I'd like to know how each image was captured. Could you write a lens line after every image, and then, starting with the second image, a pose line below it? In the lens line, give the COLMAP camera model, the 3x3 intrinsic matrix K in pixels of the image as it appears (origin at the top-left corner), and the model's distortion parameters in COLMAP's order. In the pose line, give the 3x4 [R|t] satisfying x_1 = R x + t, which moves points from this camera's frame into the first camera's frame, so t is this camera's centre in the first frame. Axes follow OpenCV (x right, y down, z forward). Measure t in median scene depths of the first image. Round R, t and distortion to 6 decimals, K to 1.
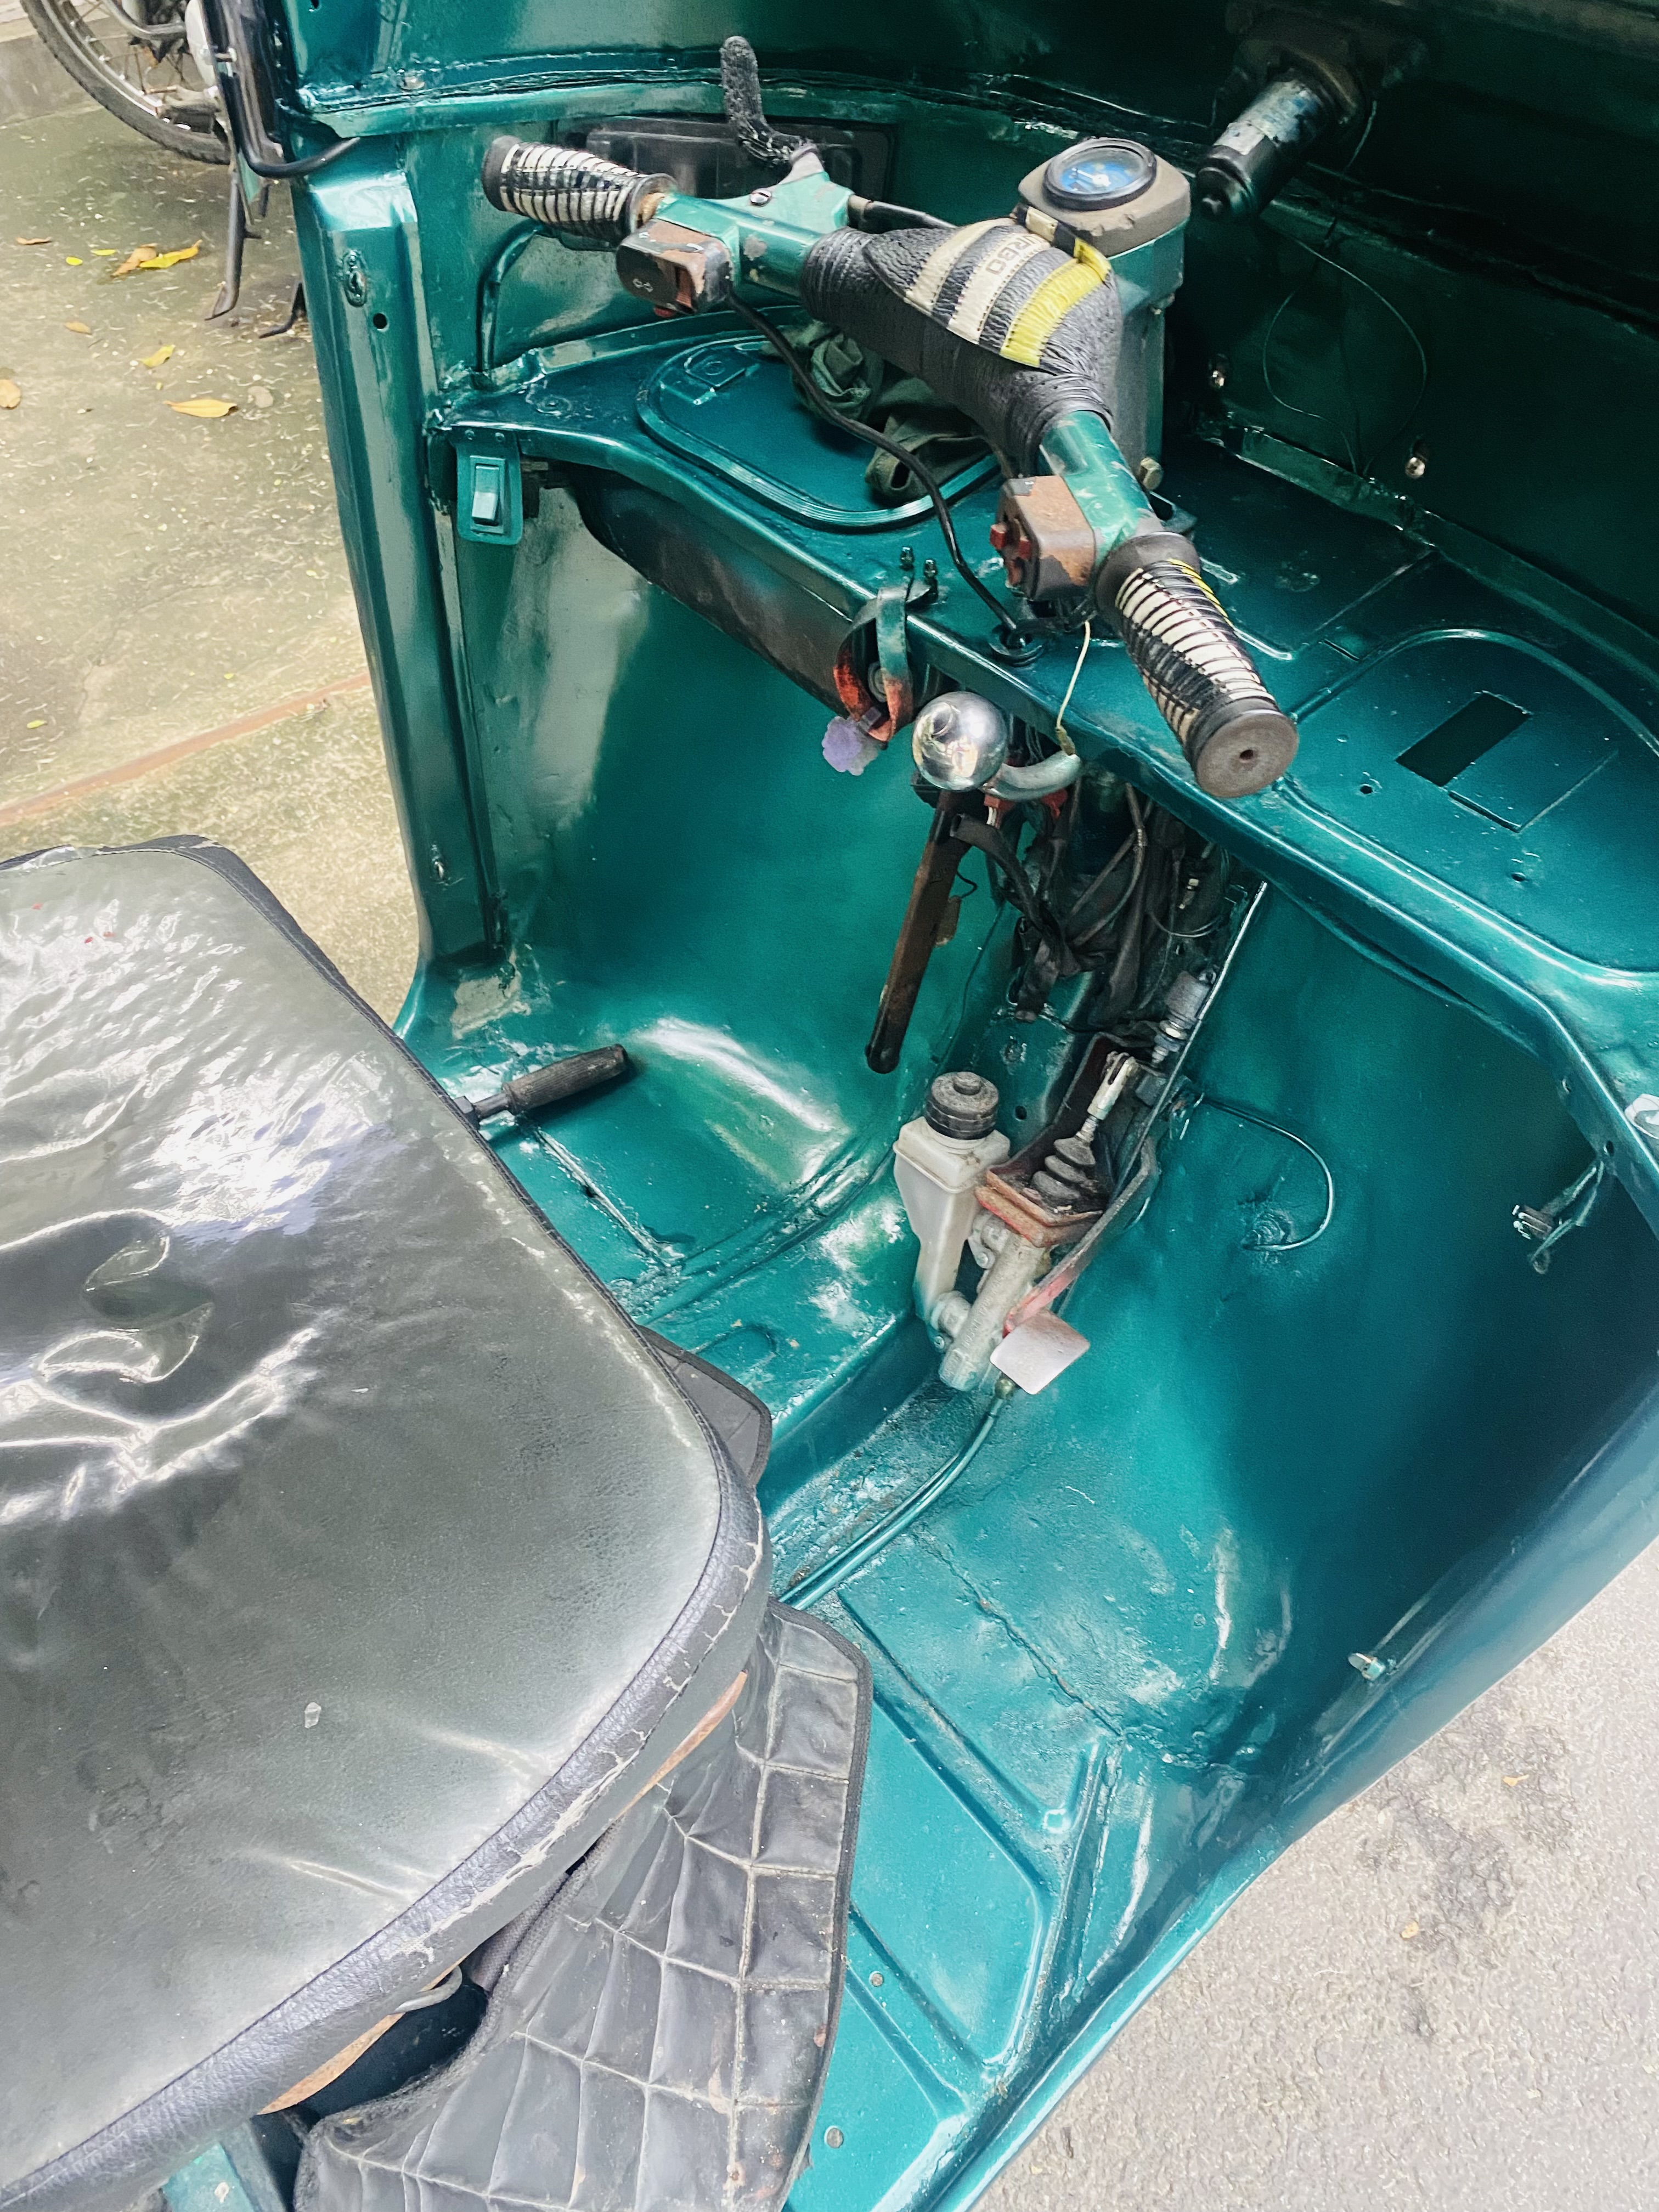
lens RADIAL K [[1707.5, 0, 831.3], [0, 1707.5, 1086.4], [0, 0, 1]] dist [0.038748, -0.038081]
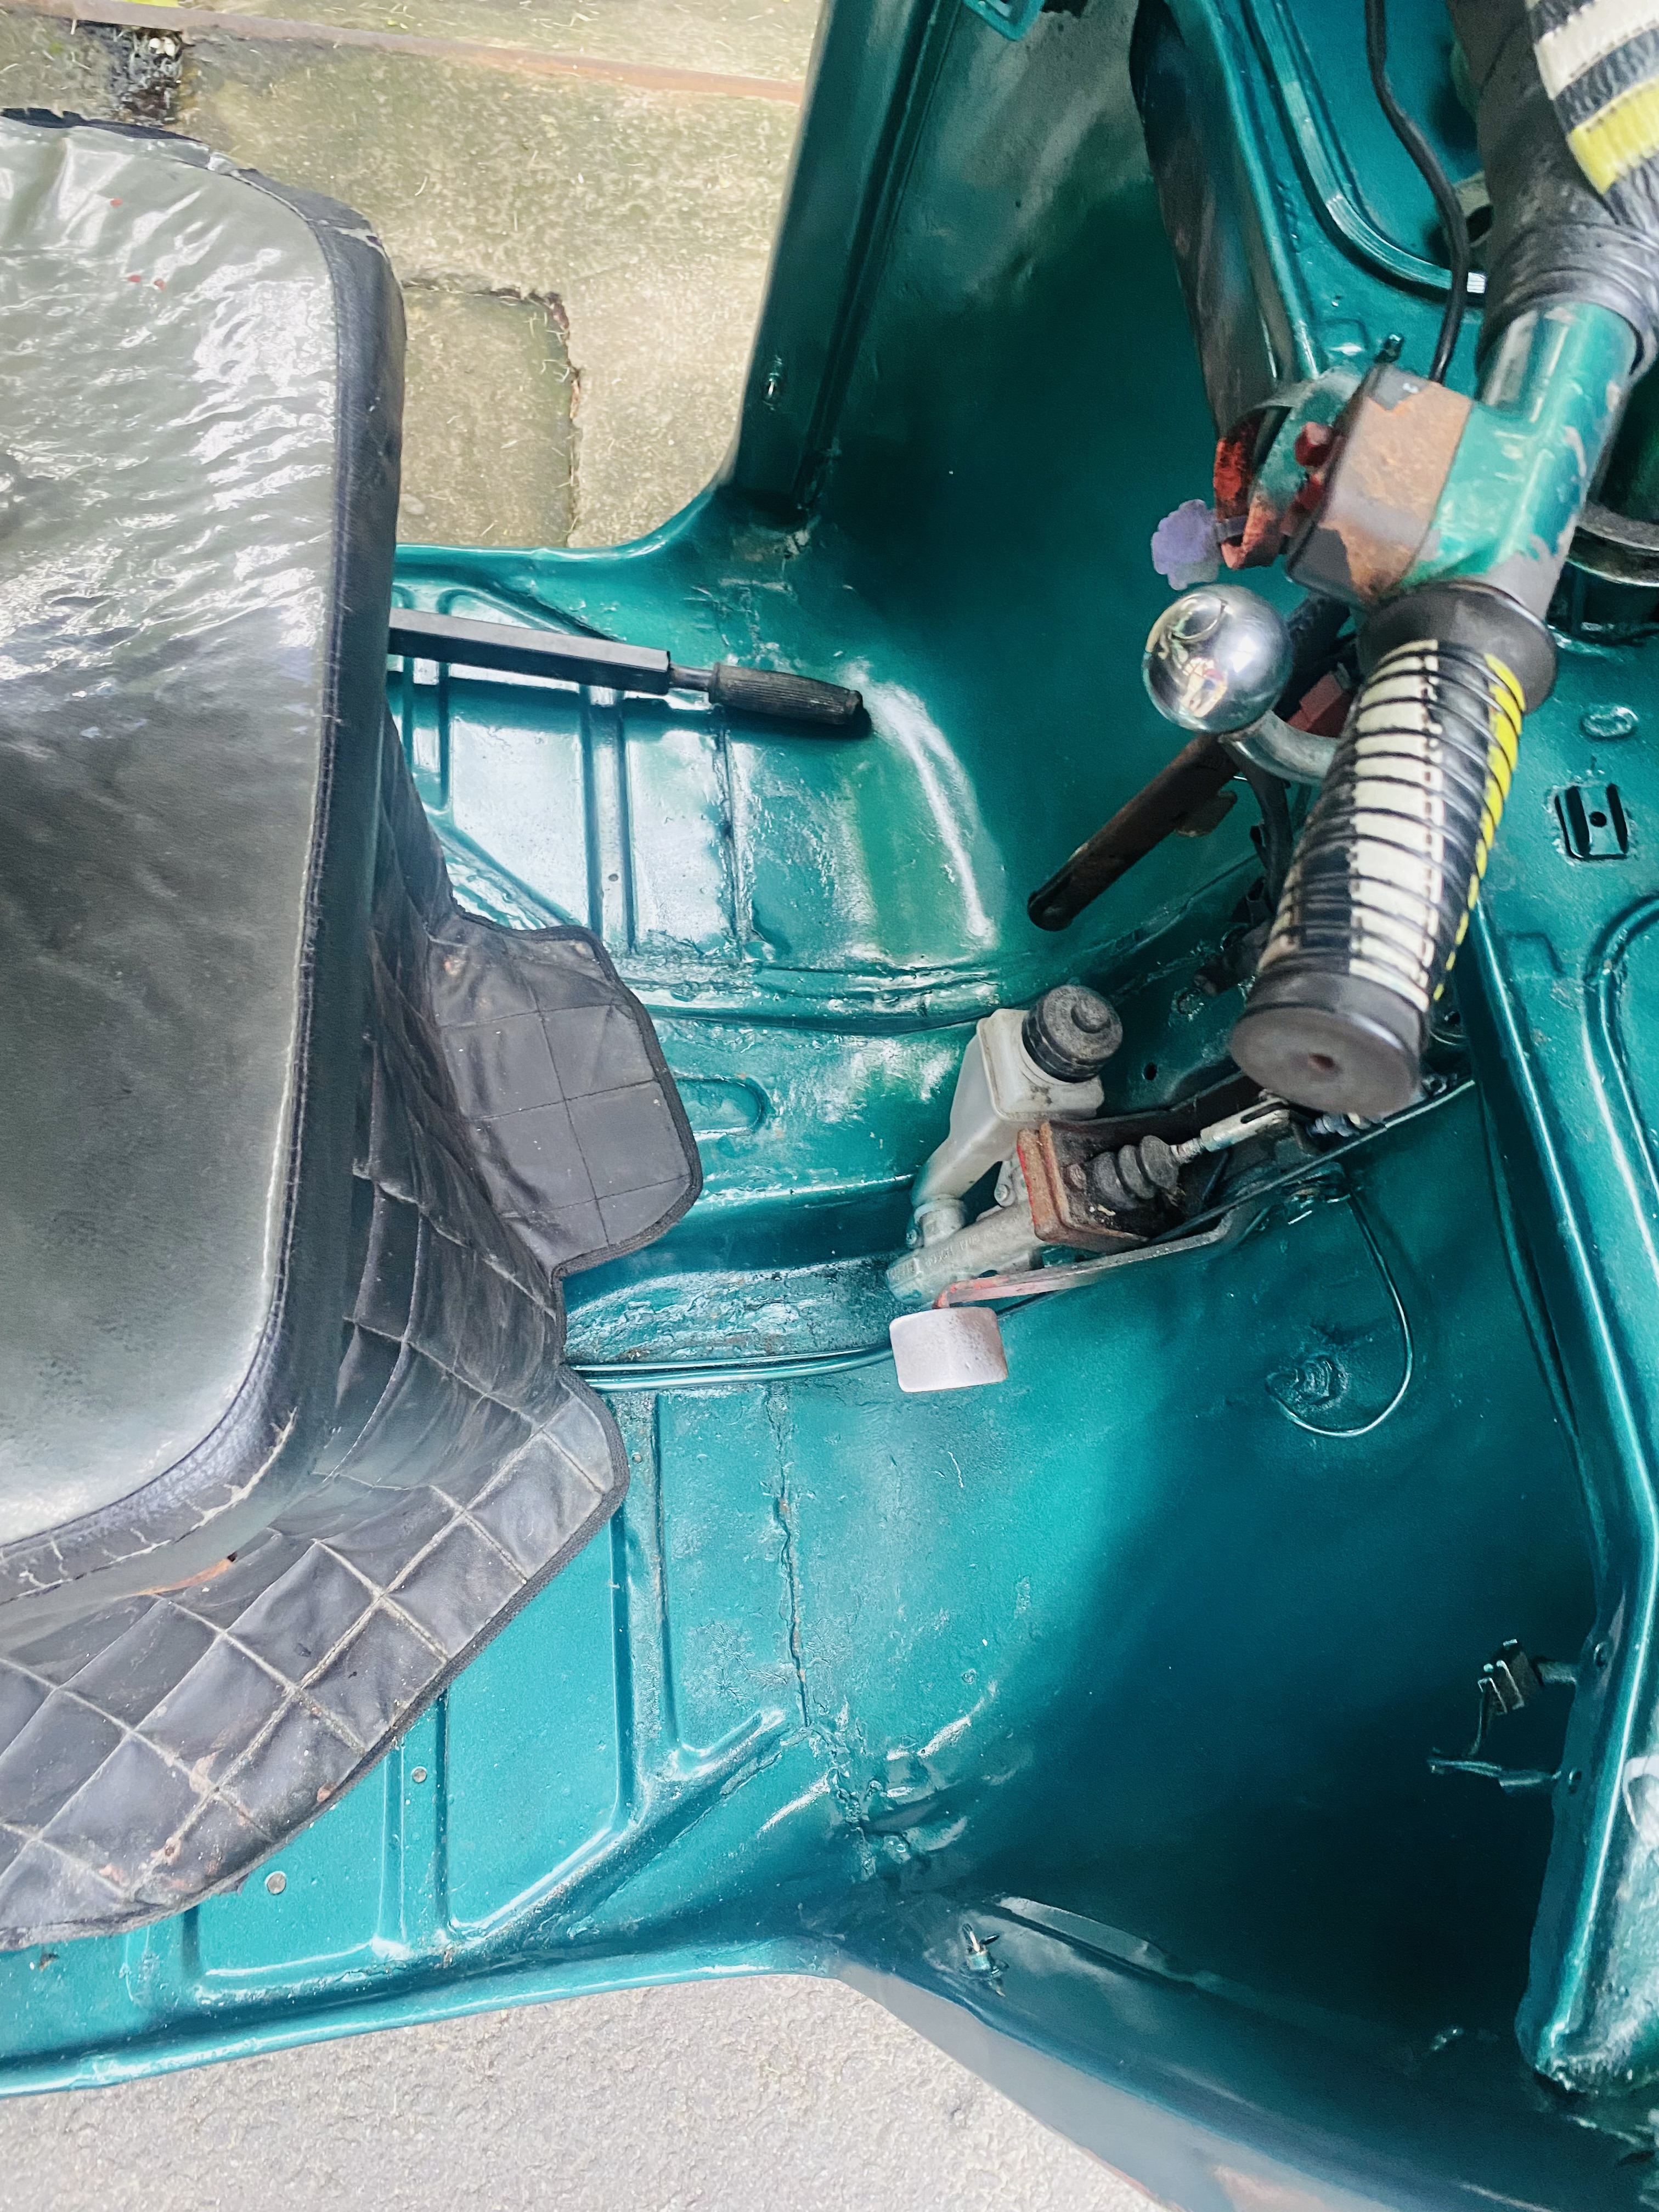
lens RADIAL K [[1707.5, 0, 831.3], [0, 1707.5, 1086.4], [0, 0, 1]] dist [0.038748, -0.038081]
pose [[0.813729, 0.567209, -0.126965, 0.108316], [-0.513993, 0.804194, 0.298468, -0.157279], [0.271398, -0.177613, 0.945937, 0.243322]]
